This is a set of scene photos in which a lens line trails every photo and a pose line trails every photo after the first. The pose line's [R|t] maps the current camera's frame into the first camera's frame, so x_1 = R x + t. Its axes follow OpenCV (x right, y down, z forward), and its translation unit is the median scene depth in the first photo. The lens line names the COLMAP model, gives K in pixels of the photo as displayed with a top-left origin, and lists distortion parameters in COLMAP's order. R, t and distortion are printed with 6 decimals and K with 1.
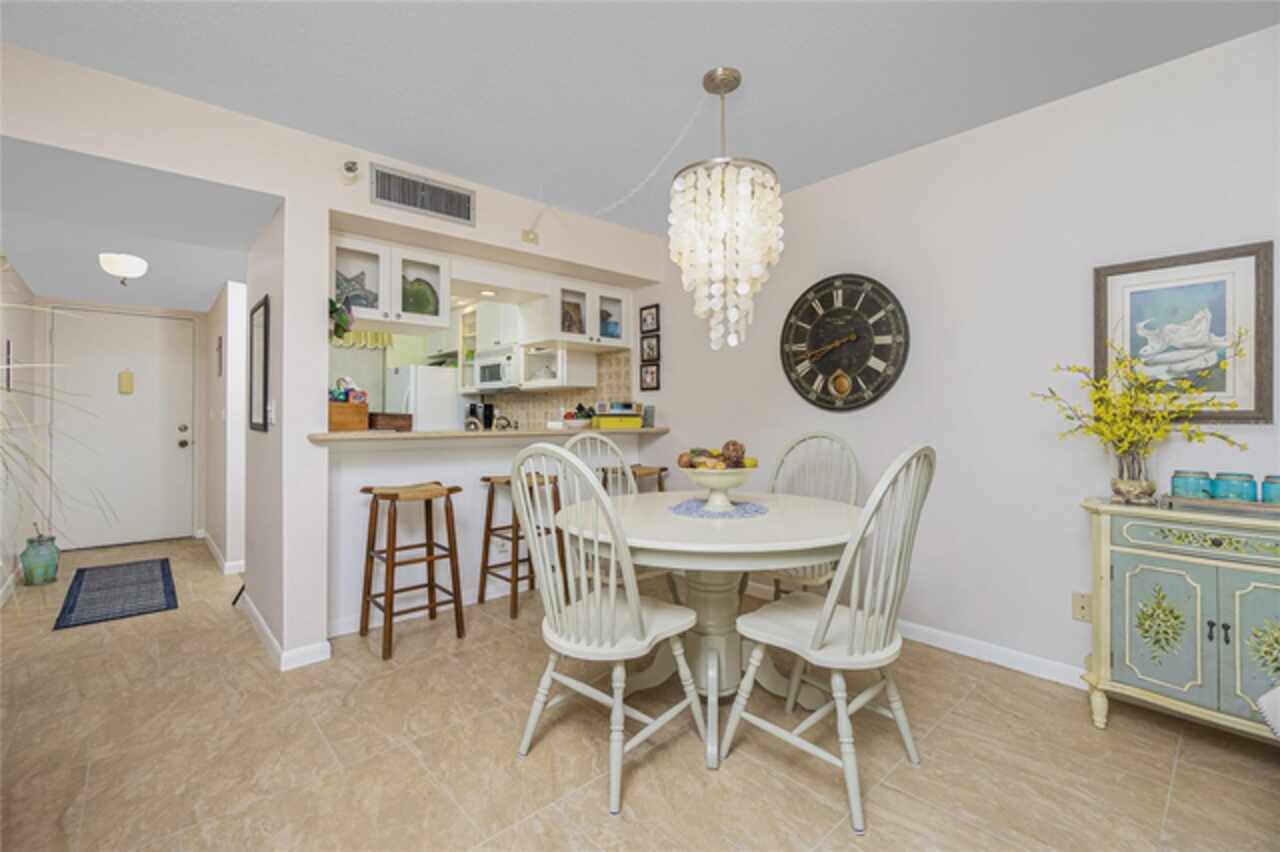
lens RADIAL K [[562.9, 0, 652.6], [0, 562.9, 412.4], [0, 0, 1]] dist [0.001376, 0.000785]
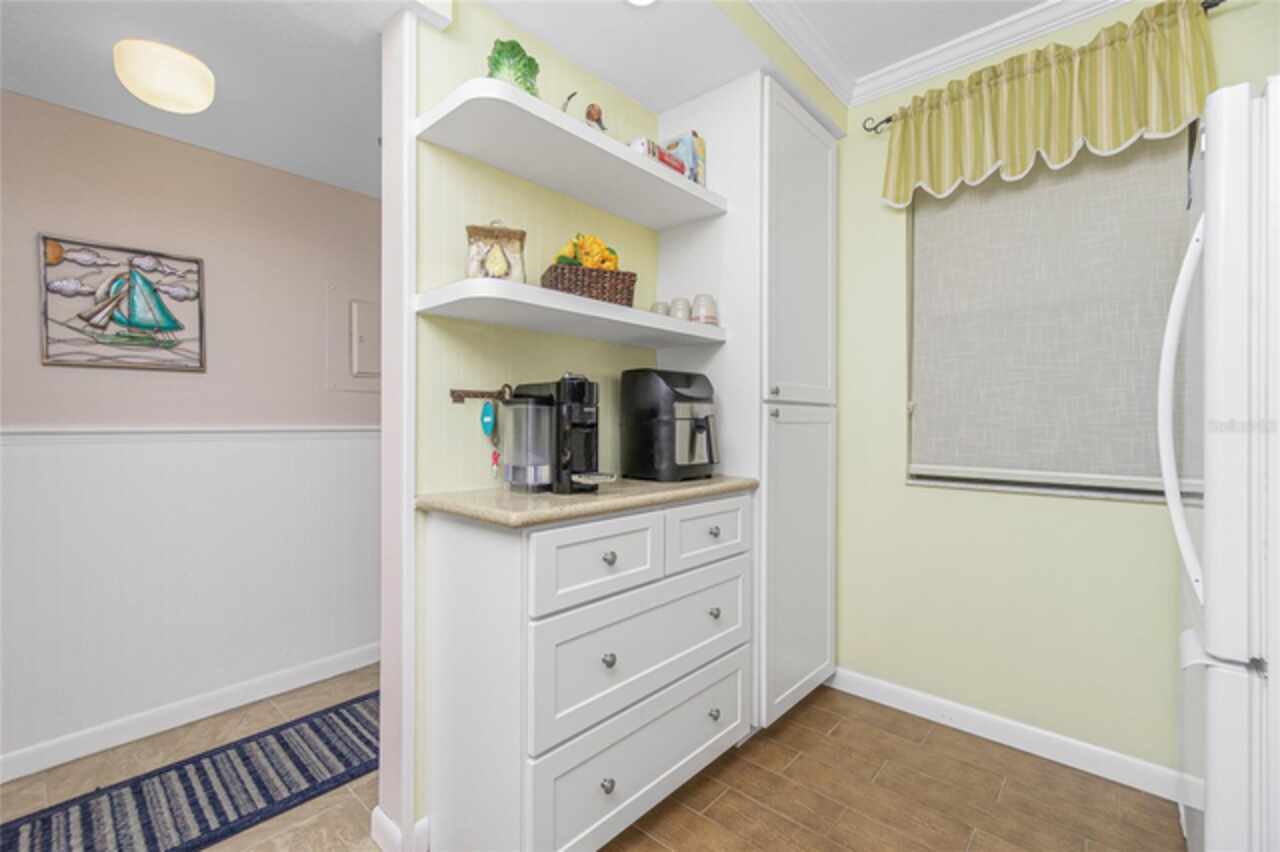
lens RADIAL K [[563.7, 0, 638.2], [0, 563.7, 417.0], [0, 0, 1]] dist [-0.001213, 0.000294]
pose [[0.085711, -0.000381, -0.996320, -0.531567], [0.002085, 0.999998, -0.000203, 0.024771], [0.996318, -0.002059, 0.085711, 1.588956]]
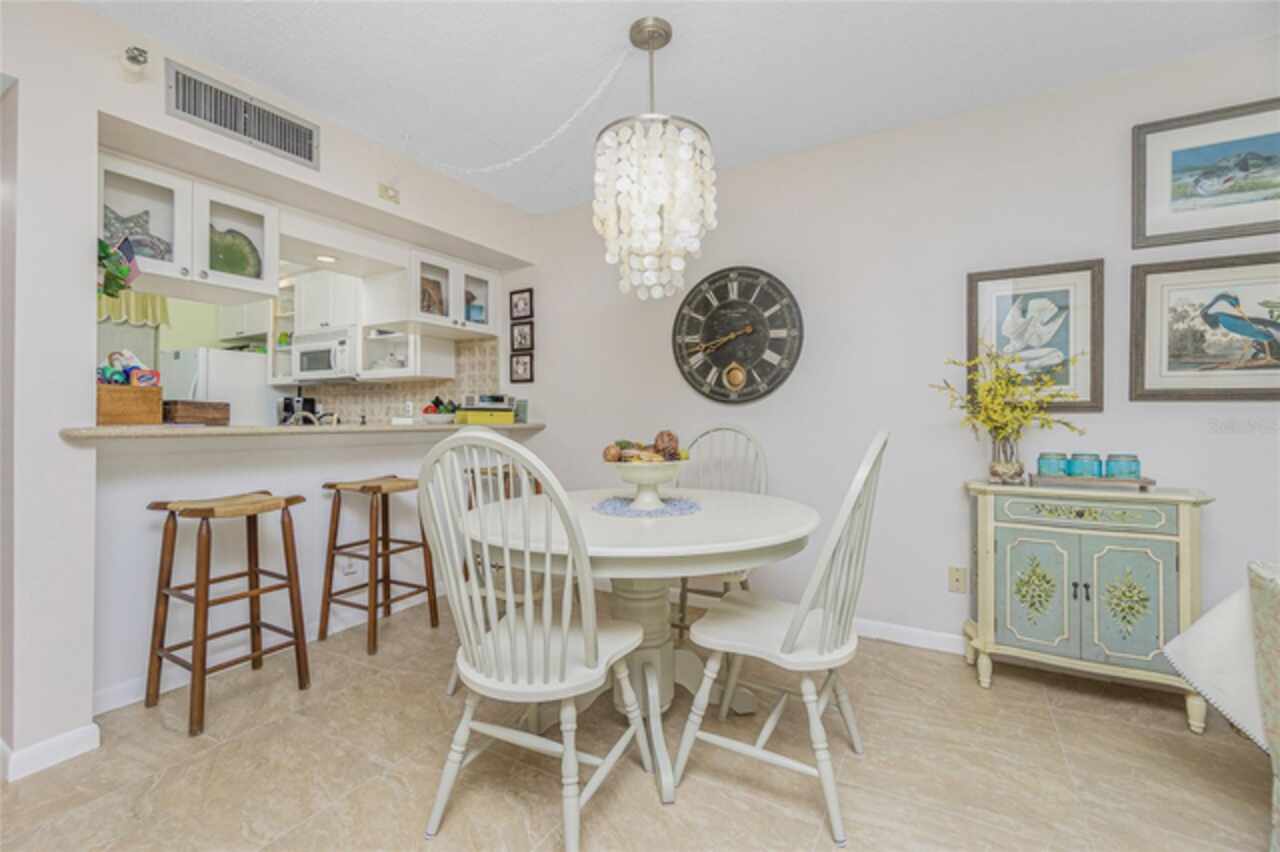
lens RADIAL K [[556.3, 0, 652.0], [0, 556.3, 413.8], [0, 0, 1]] dist [-0.005188, 0.004247]
pose [[0.953034, 0.001500, 0.302861, -0.113202], [-0.001154, 0.999998, -0.001322, 0.018205], [-0.302862, 0.000911, 0.953034, 0.115391]]
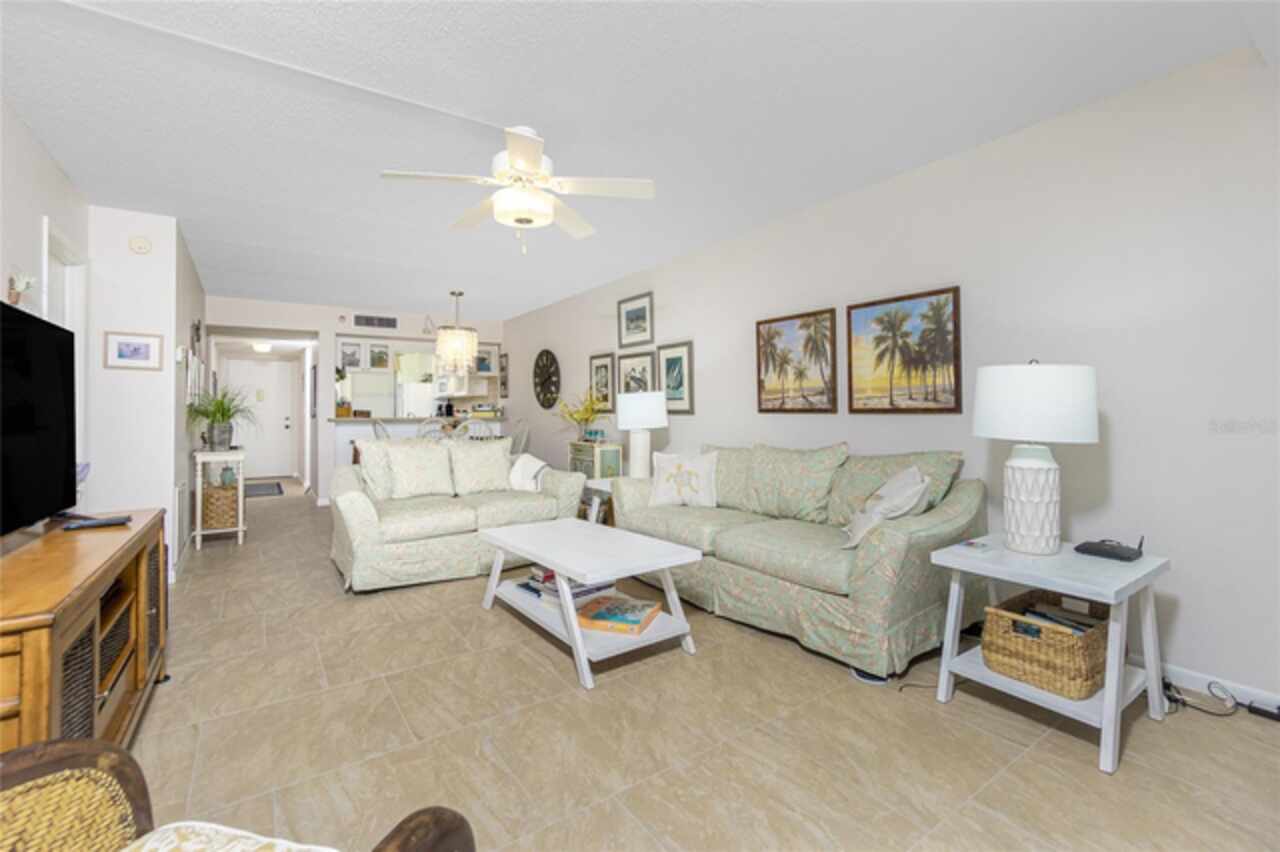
lens RADIAL K [[564.2, 0, 635.9], [0, 564.2, 400.5], [0, 0, 1]] dist [0.020534, 0.000164]
pose [[0.989162, -0.004128, -0.146770, 1.120941], [0.002234, 0.999912, -0.013067, -0.005426], [0.146811, 0.012597, 0.989084, -1.324447]]
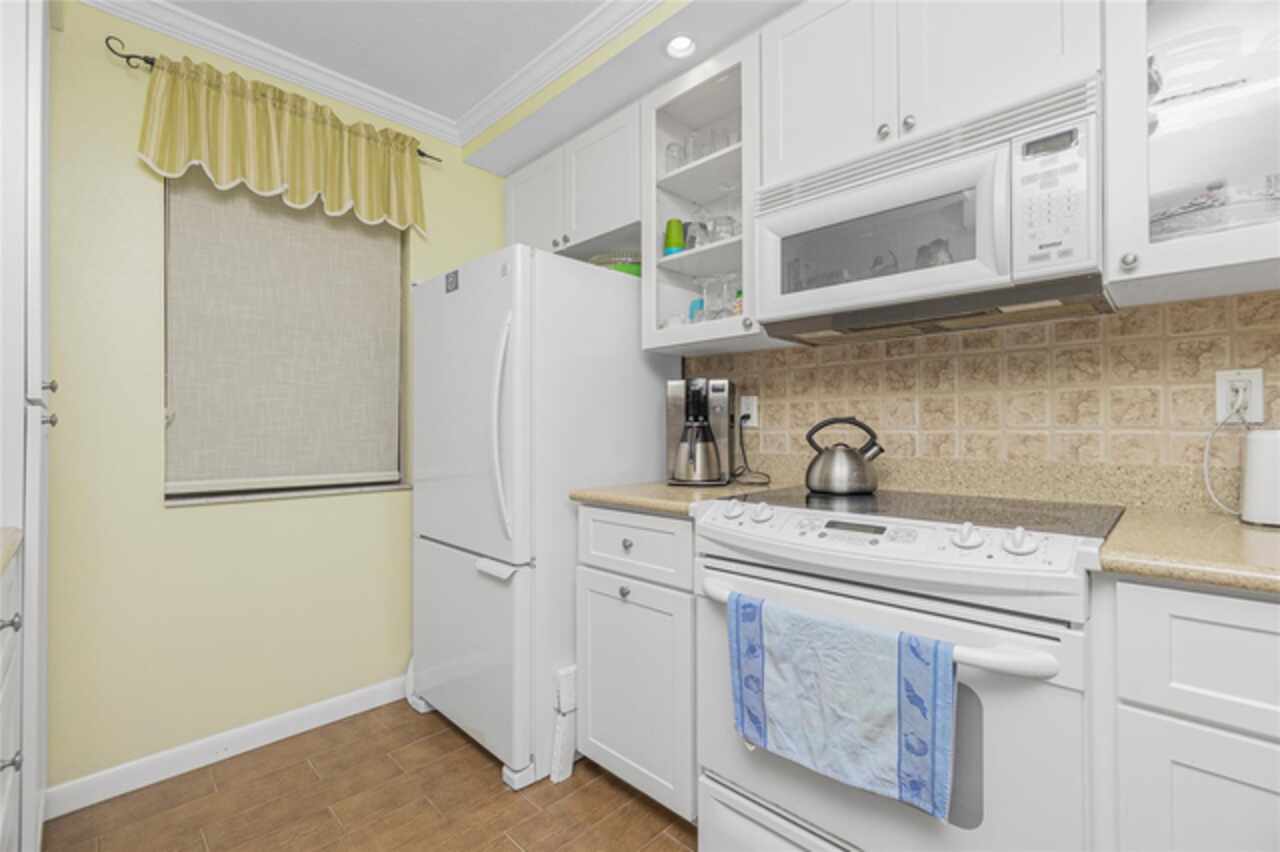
lens RADIAL K [[557.1, 0, 640.0], [0, 557.1, 426.0], [0, 0, 1]] dist [0.000020, 0.000222]
pose [[0.998770, 0.000030, 0.049589, -0.740723], [0.000185, 0.999991, -0.004334, 0.027217], [-0.049589, 0.004338, 0.998760, 1.371311]]
